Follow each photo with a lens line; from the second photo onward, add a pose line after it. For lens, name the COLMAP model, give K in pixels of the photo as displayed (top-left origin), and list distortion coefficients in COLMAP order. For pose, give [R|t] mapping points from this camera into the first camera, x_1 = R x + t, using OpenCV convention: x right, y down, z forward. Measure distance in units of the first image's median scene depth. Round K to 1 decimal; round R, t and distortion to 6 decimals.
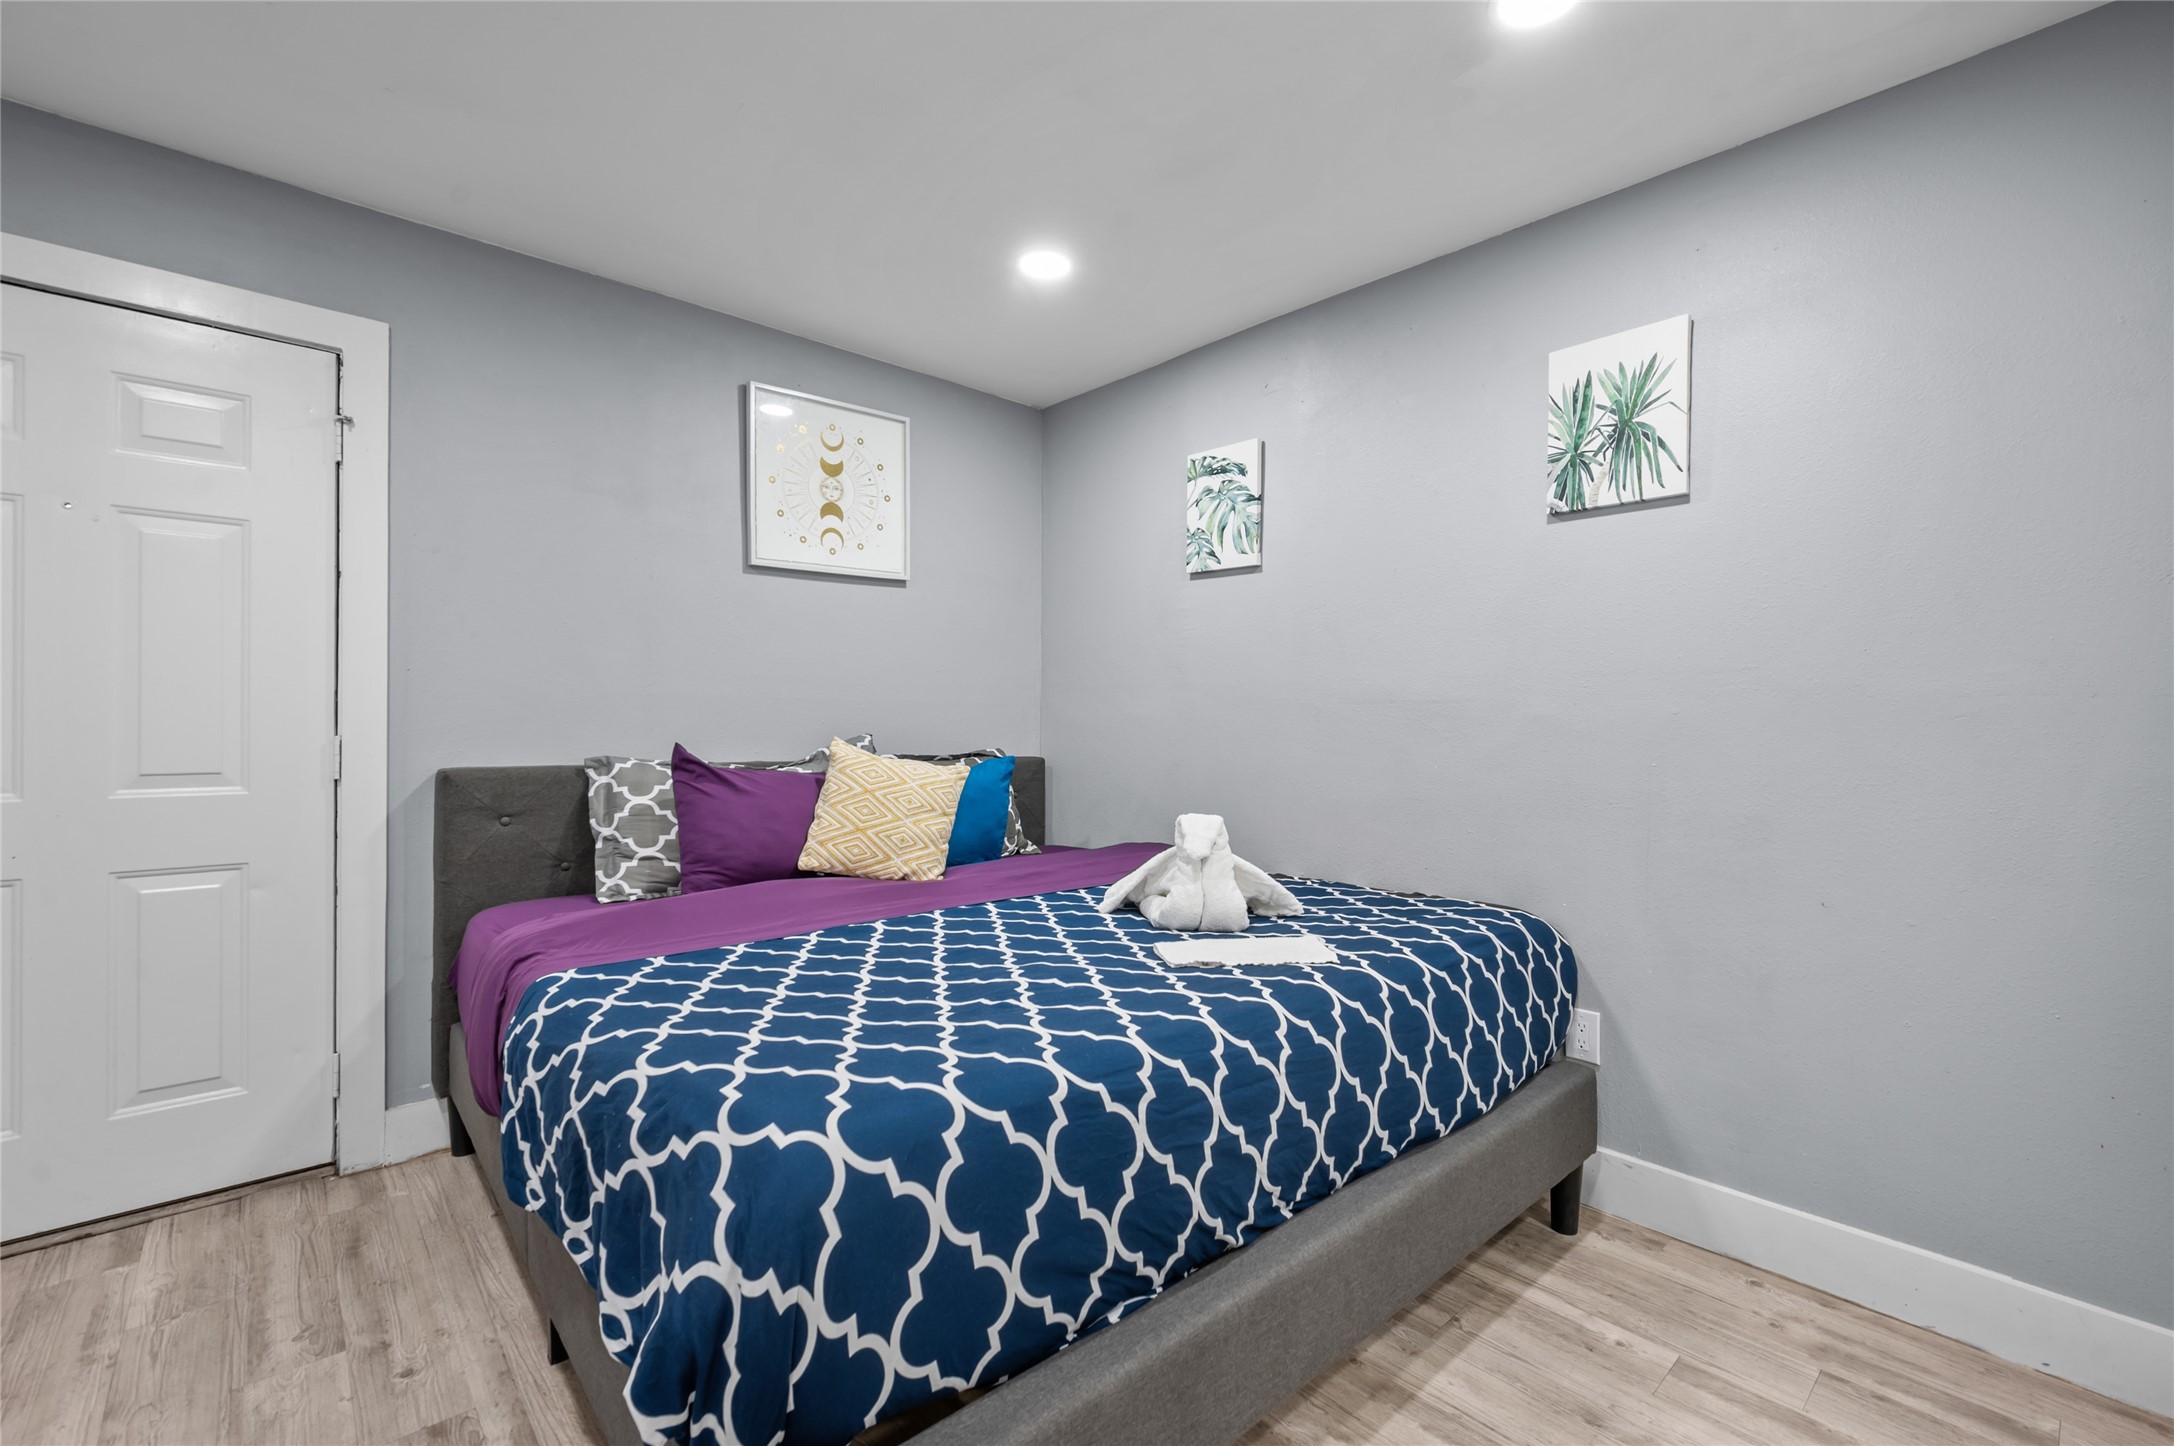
lens RADIAL K [[910.3, 0, 1081.6], [0, 910.3, 737.6], [0, 0, 1]] dist [-0.001875, 0.000726]
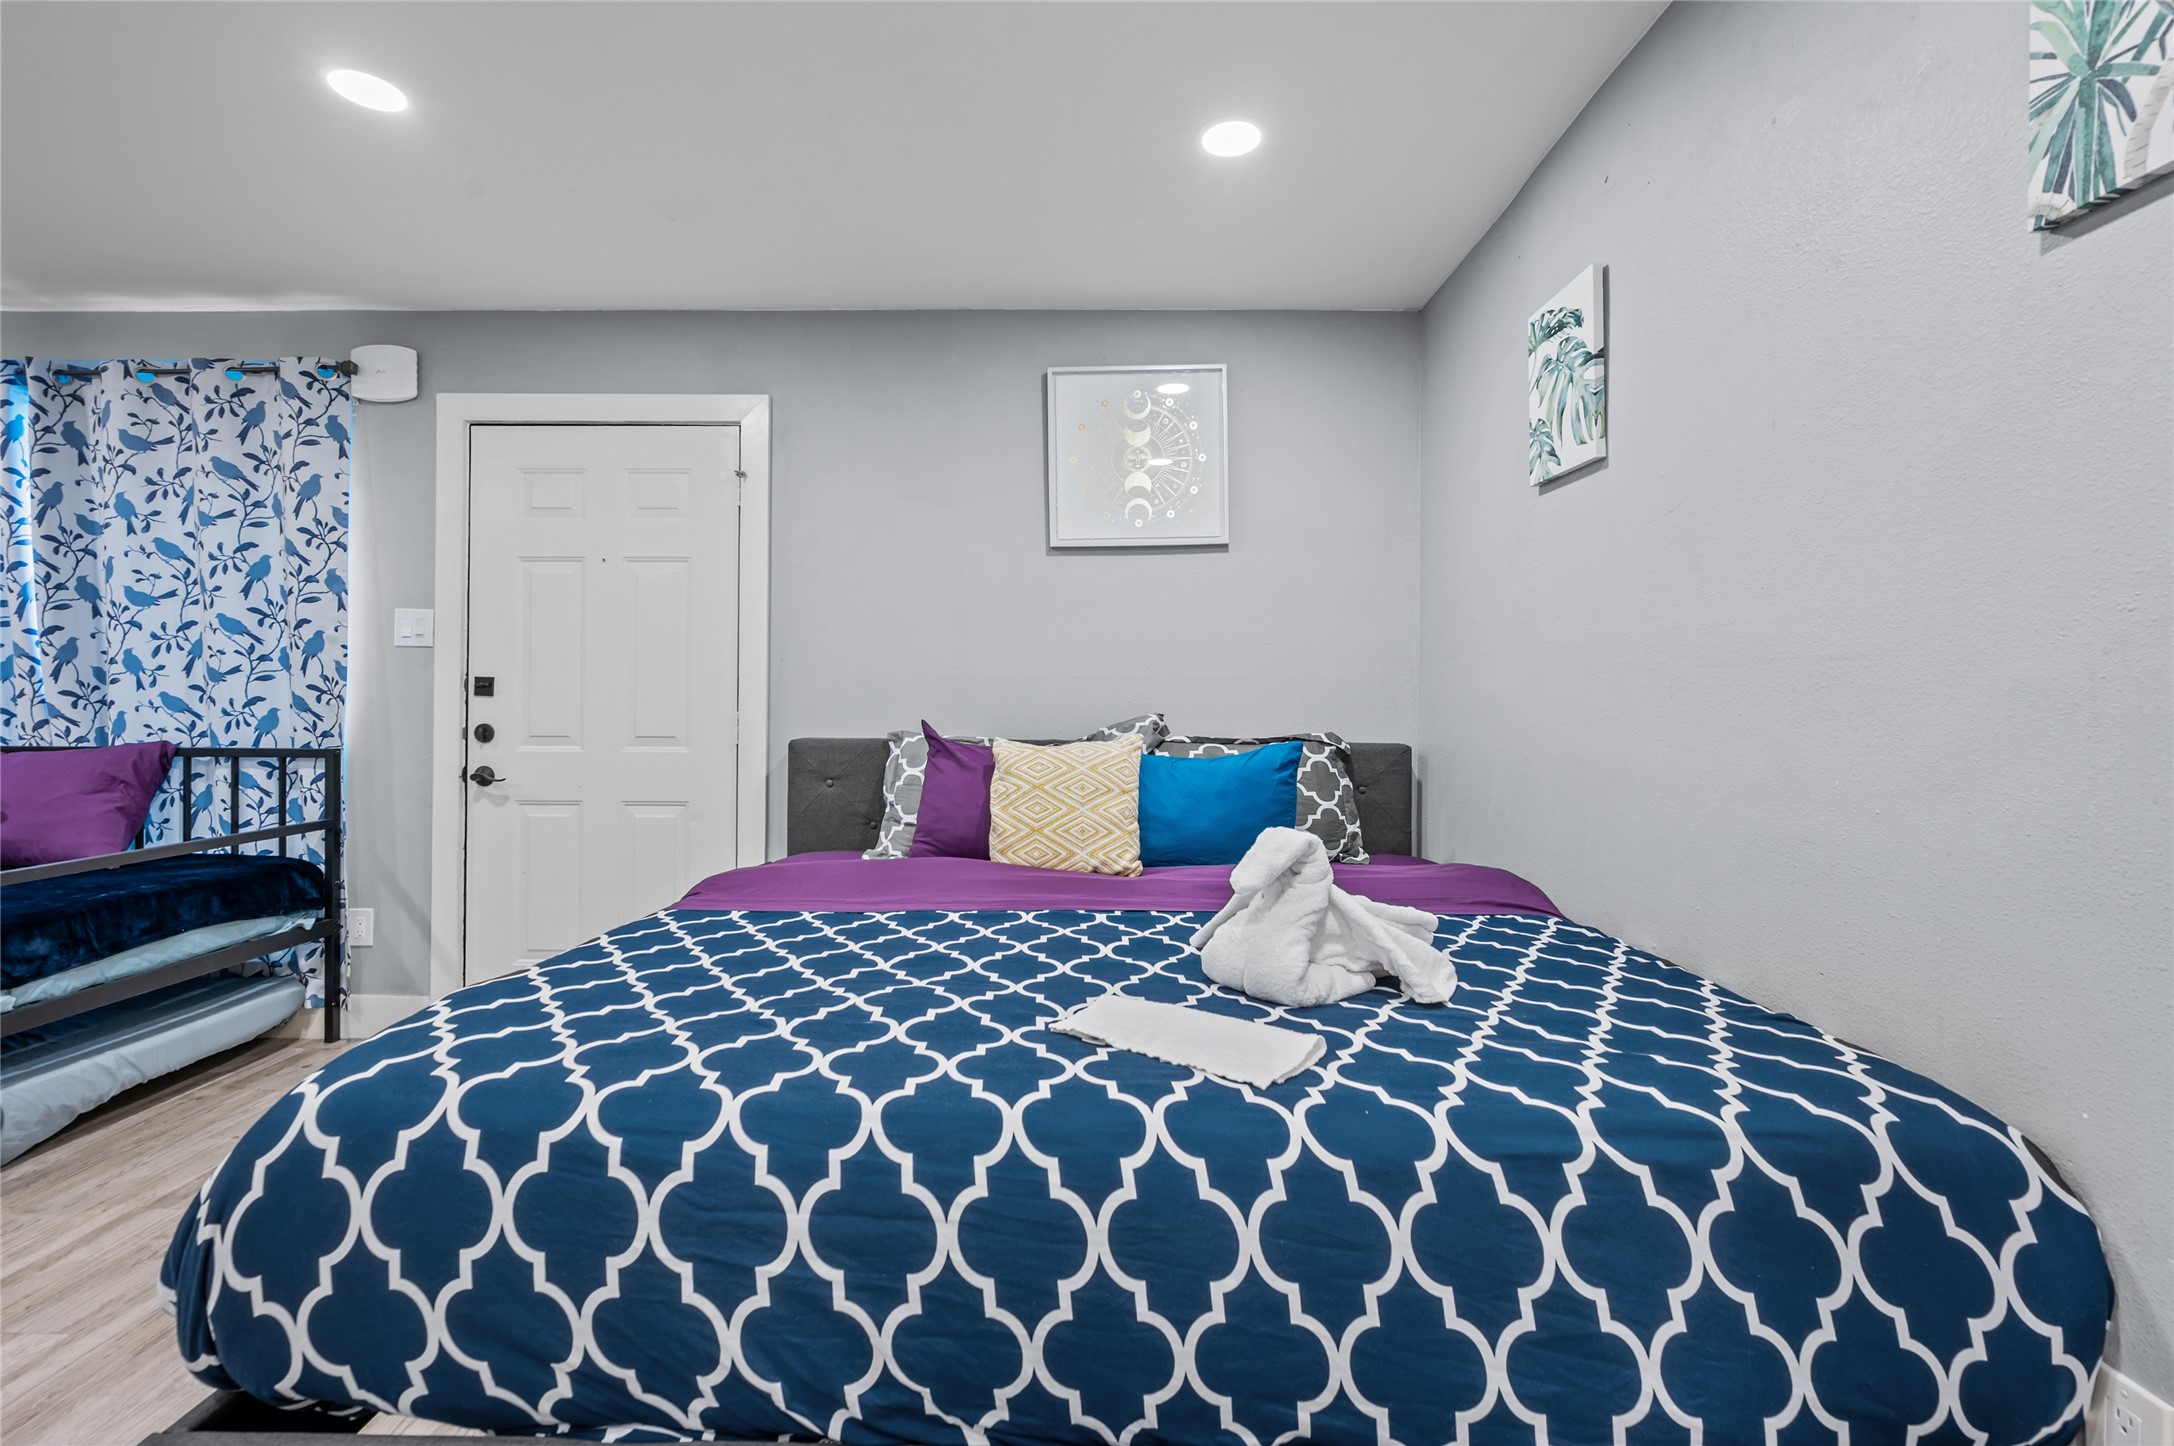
lens RADIAL K [[897.1, 0, 1087.5], [0, 897.1, 729.3], [0, 0, 1]] dist [-0.026603, 0.002411]
pose [[0.752138, 0.016699, -0.658794, 0.385178], [-0.009440, 0.999849, 0.014566, -0.000156], [0.658938, -0.004736, 0.752182, 0.315604]]
